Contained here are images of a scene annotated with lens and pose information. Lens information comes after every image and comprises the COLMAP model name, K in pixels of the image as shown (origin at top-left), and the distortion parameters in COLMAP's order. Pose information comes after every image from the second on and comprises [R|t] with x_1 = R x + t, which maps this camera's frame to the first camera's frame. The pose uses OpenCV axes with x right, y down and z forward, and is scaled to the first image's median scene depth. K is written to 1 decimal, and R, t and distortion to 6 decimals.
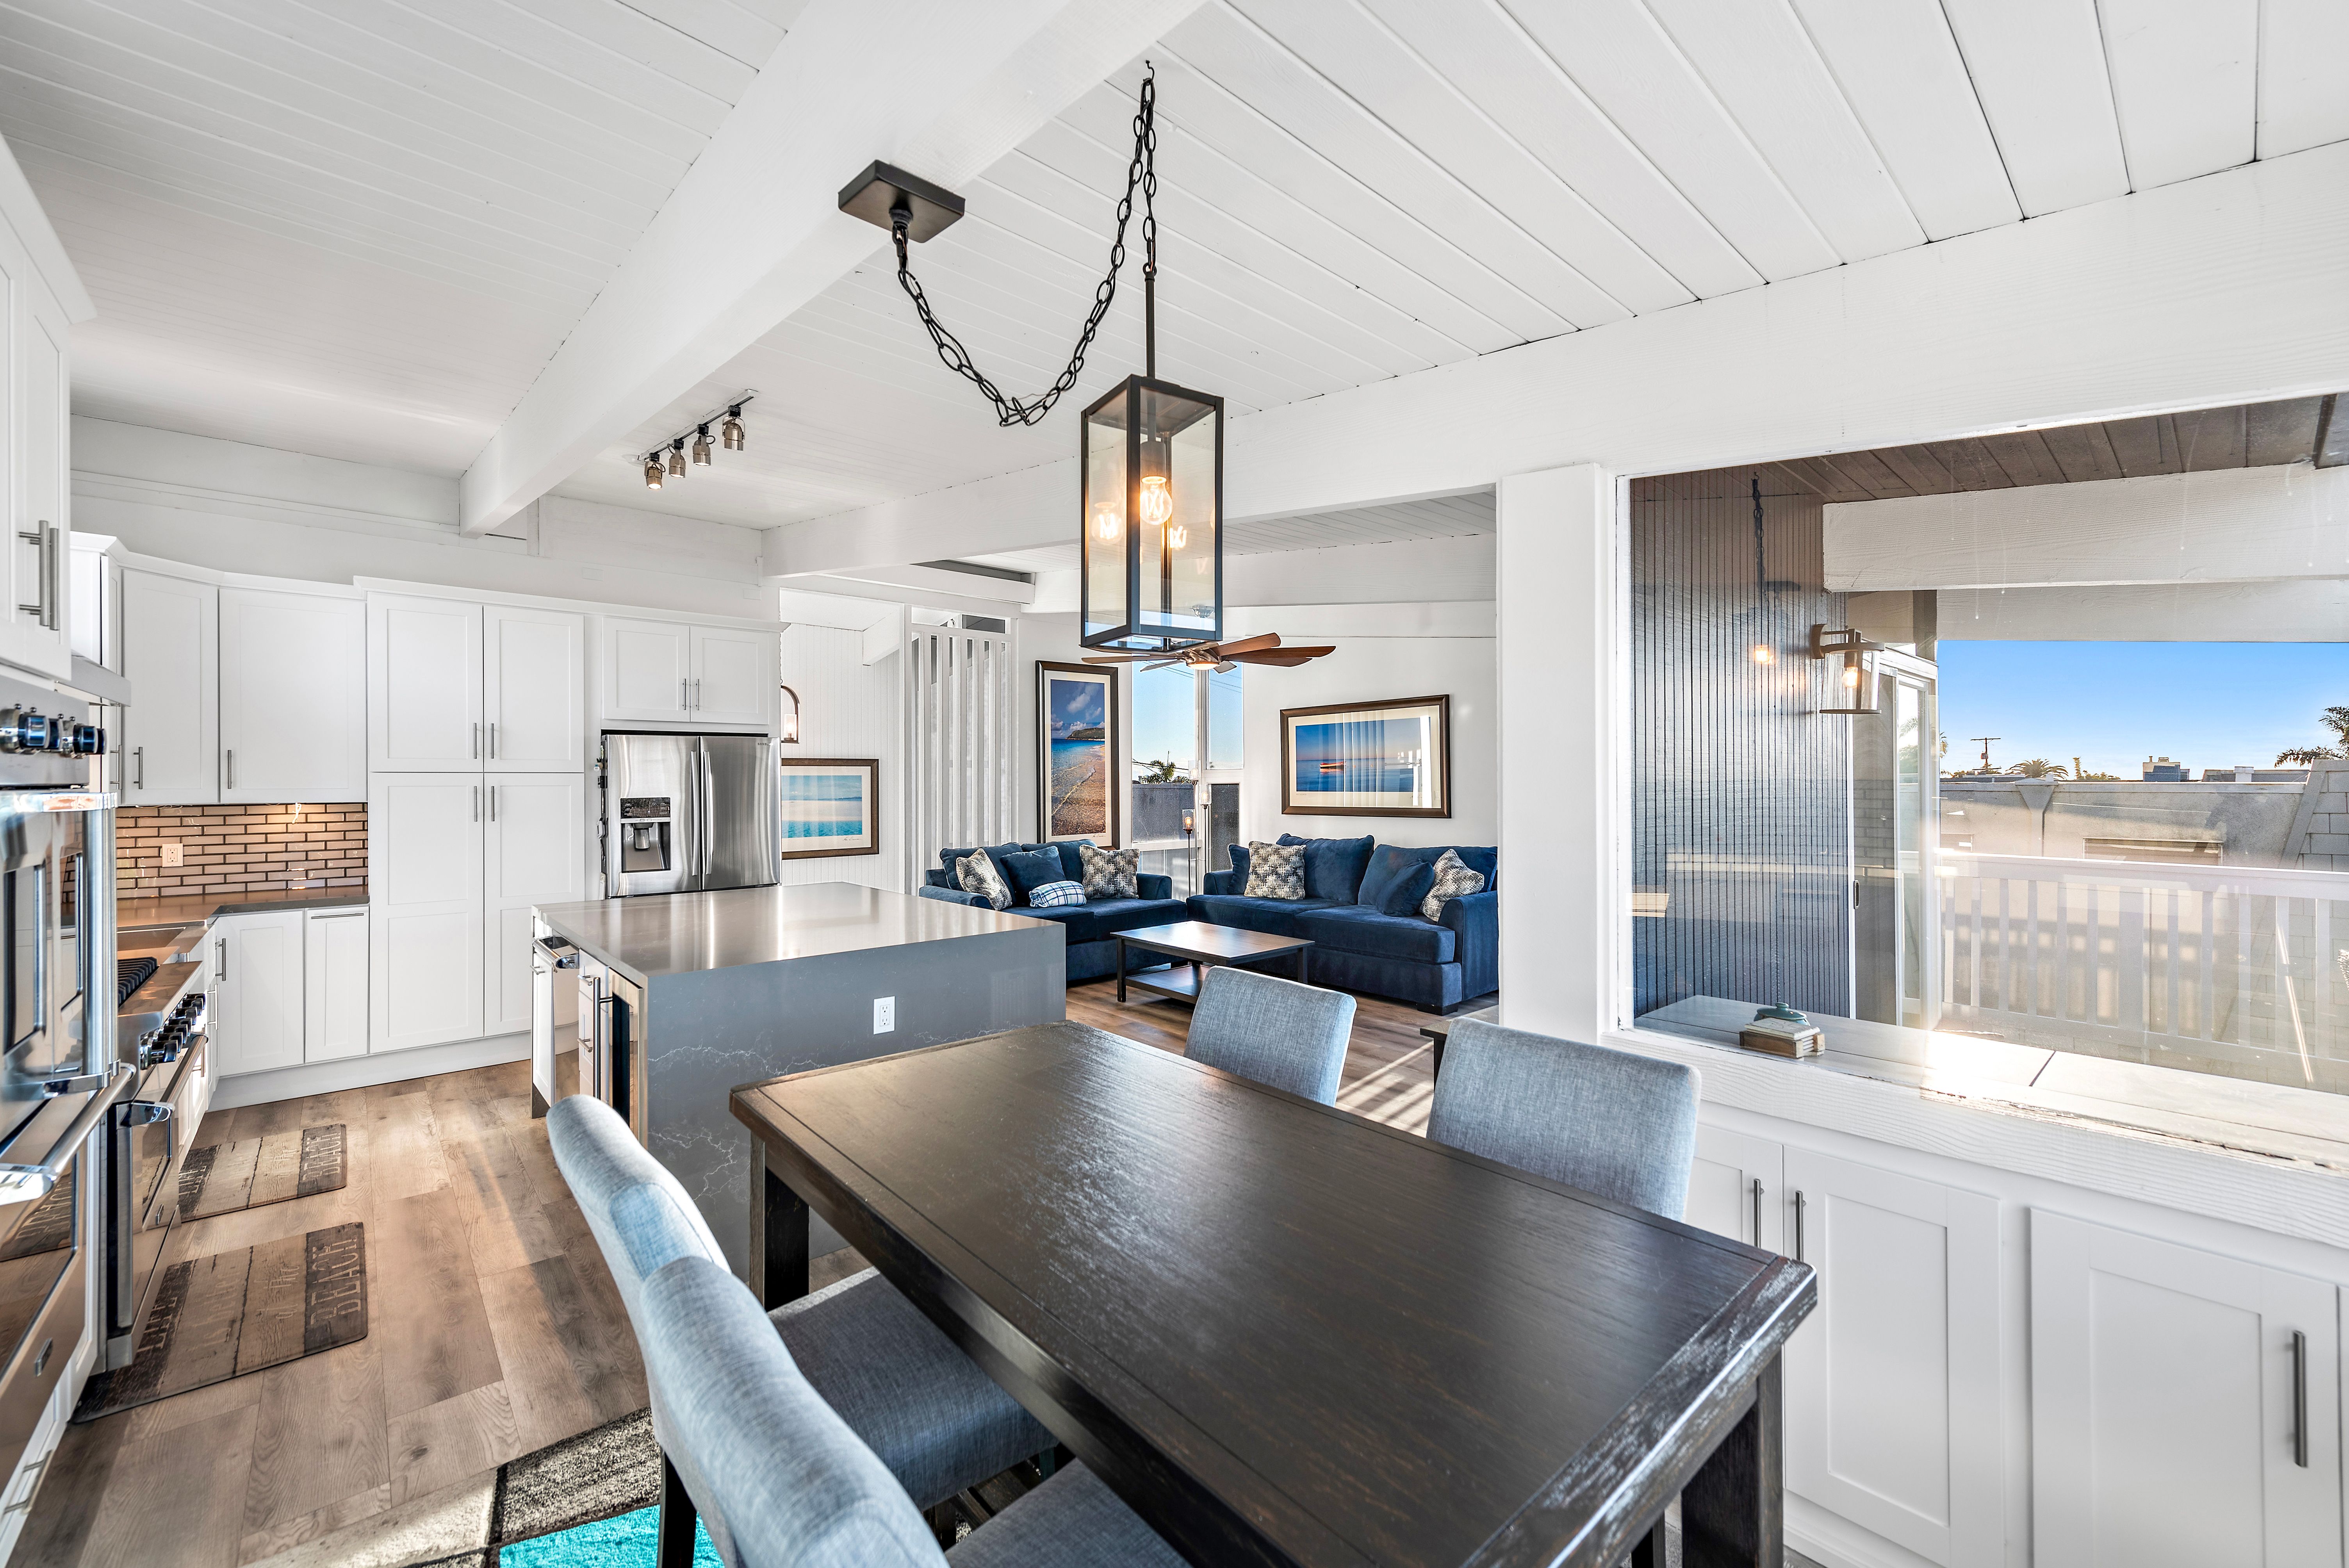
lens RADIAL K [[927.0, 0, 1193.5], [0, 927.0, 782.6], [0, 0, 1]] dist [0.013913, -0.002988]
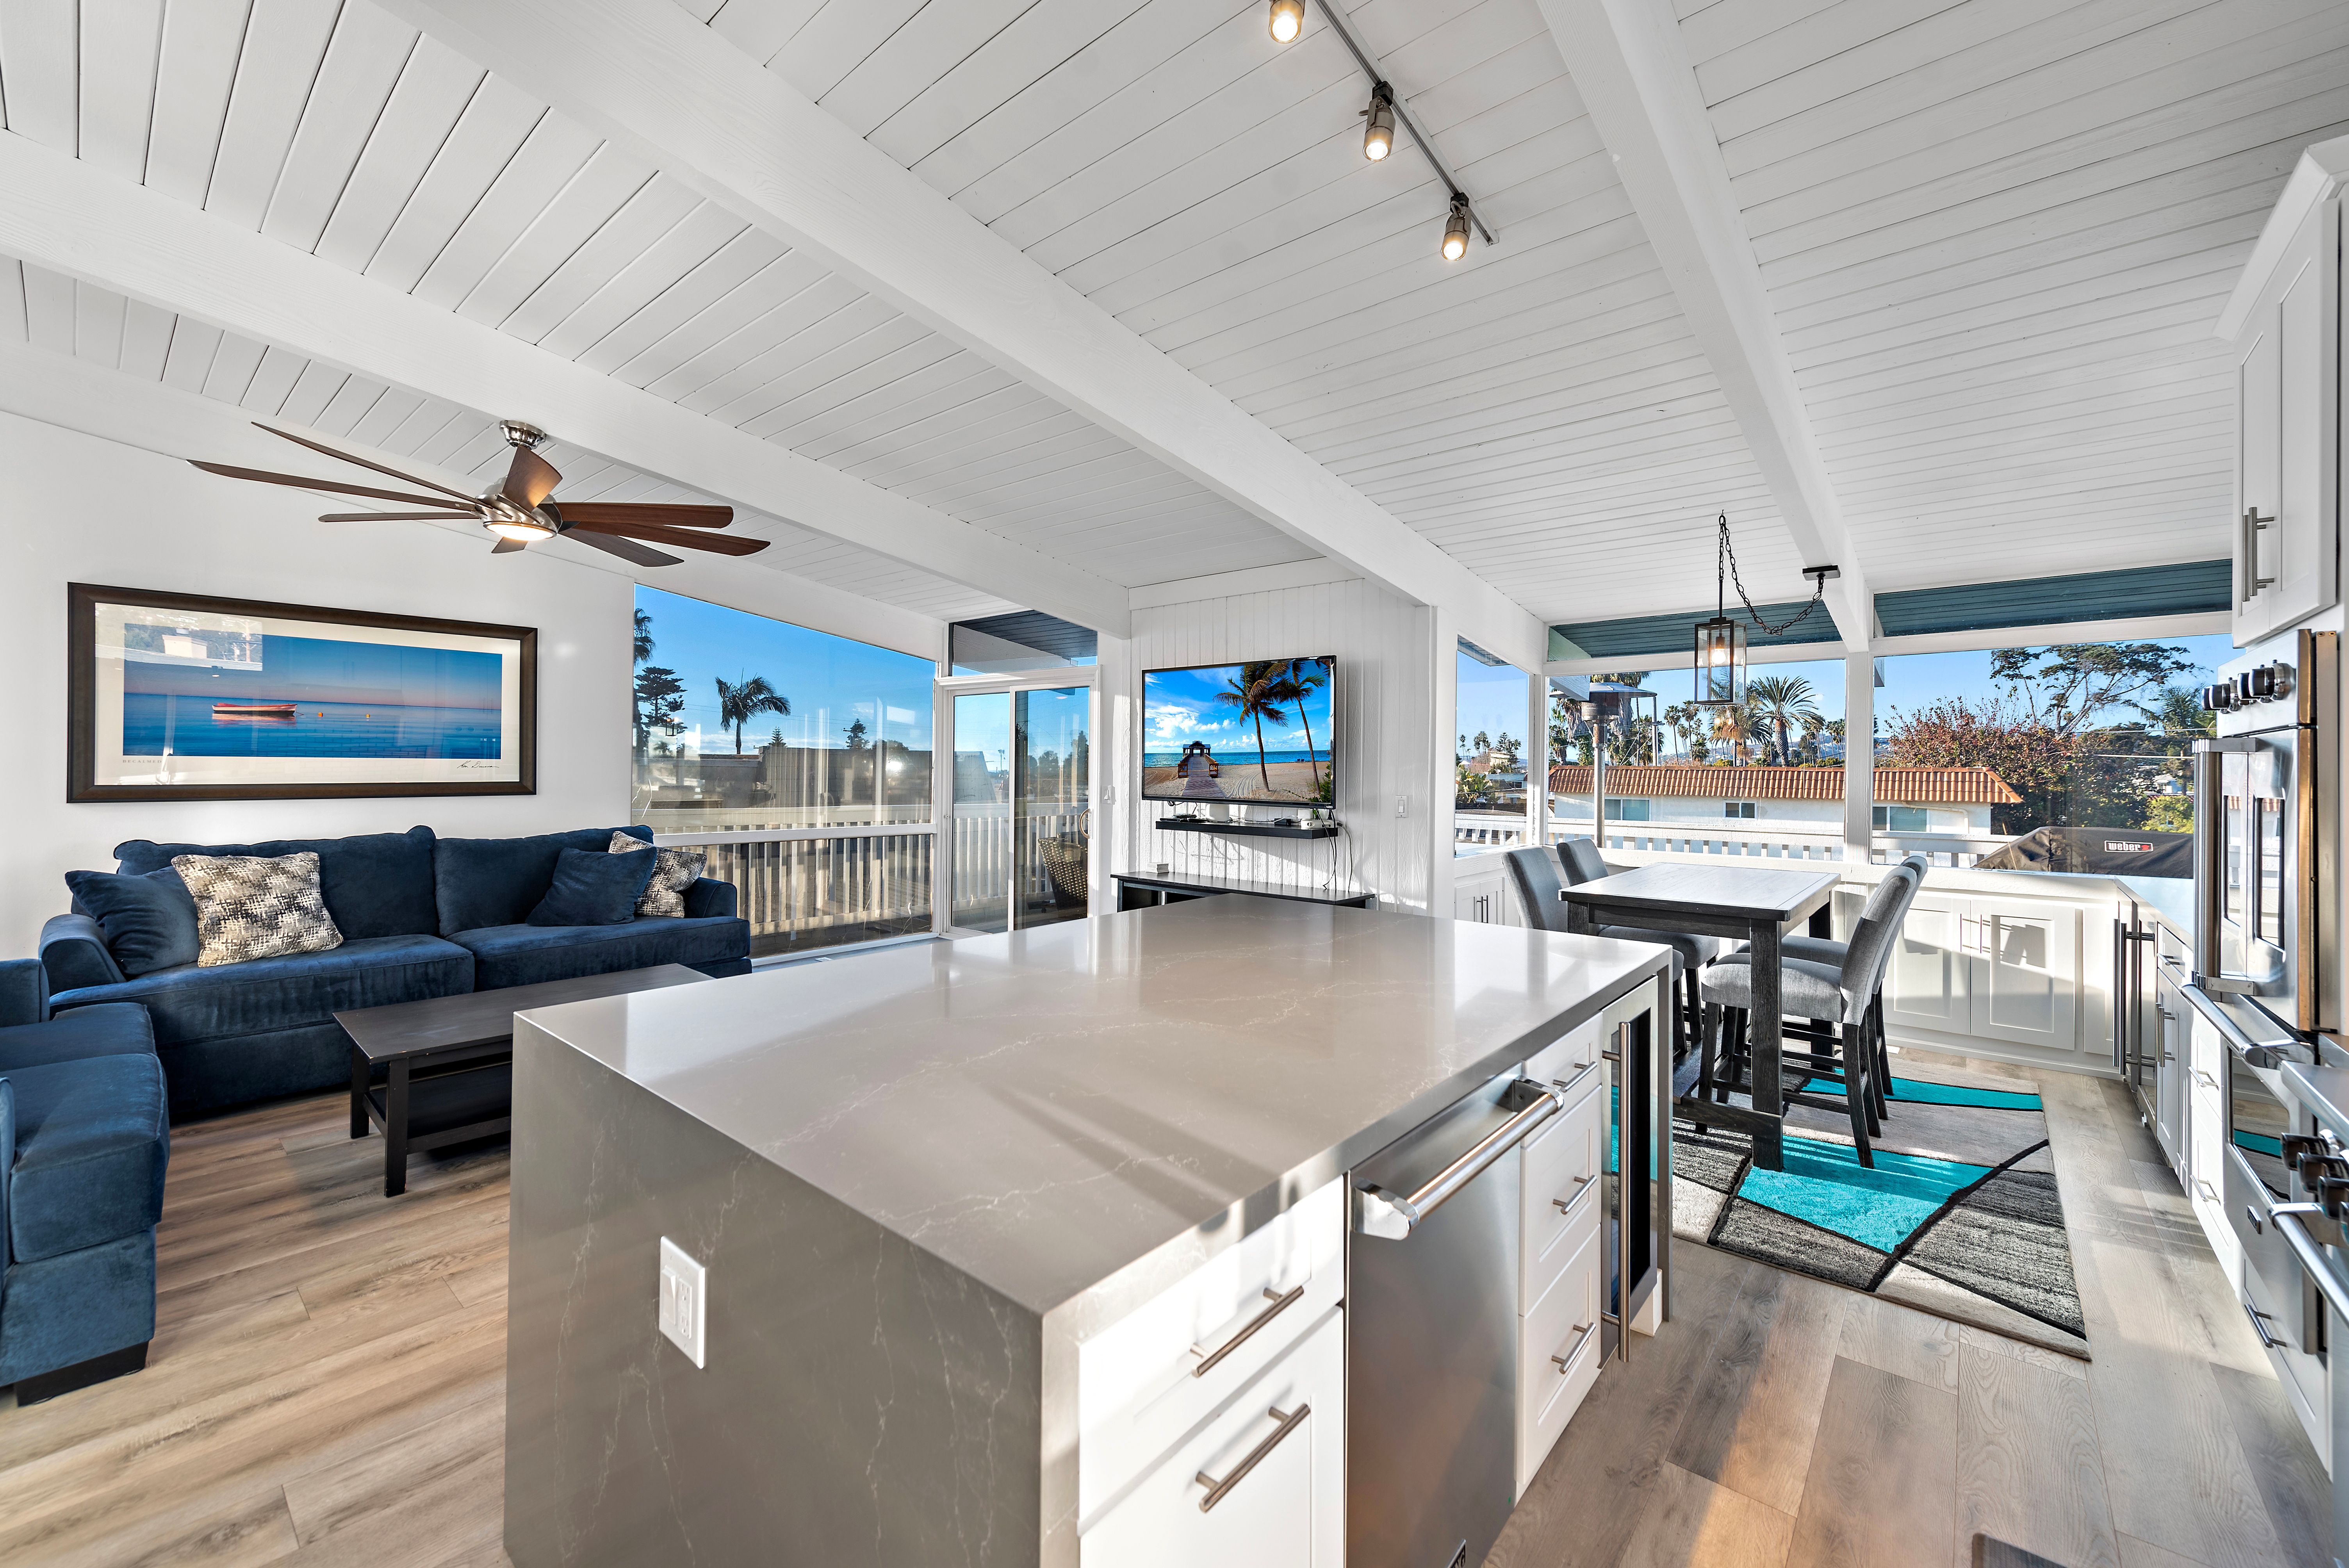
lens RADIAL K [[927.0, 0, 1170.3], [0, 927.0, 761.2], [0, 0, 1]] dist [0.013913, -0.002988]
pose [[-0.122155, 0.008761, 0.992472, -0.503471], [-0.007687, 0.999923, -0.009773, 0.014776], [-0.992481, -0.008823, -0.122078, 0.562562]]
